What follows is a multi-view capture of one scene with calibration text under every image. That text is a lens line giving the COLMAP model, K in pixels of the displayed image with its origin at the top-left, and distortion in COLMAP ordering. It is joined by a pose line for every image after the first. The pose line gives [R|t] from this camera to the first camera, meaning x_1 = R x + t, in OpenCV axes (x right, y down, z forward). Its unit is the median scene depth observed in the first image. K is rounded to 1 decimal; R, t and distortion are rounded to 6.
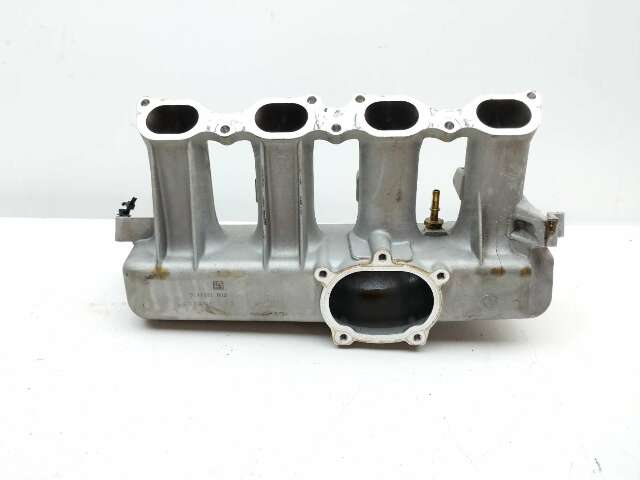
lens RADIAL K [[477.8, 0, 320.1], [0, 477.8, 240.3], [0, 0, 1]] dist [-0.044078, -0.009194]
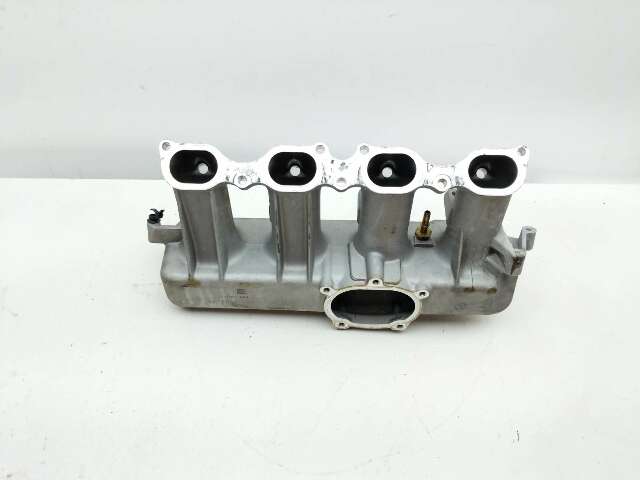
lens RADIAL K [[477.8, 0, 320.0], [0, 477.8, 241.9], [0, 0, 1]] dist [-0.044078, -0.009194]
pose [[0.999844, 0.017483, 0.002619, -0.016086], [-0.017170, 0.925148, 0.379219, -0.498063], [0.004207, -0.379205, 0.925303, -0.088651]]
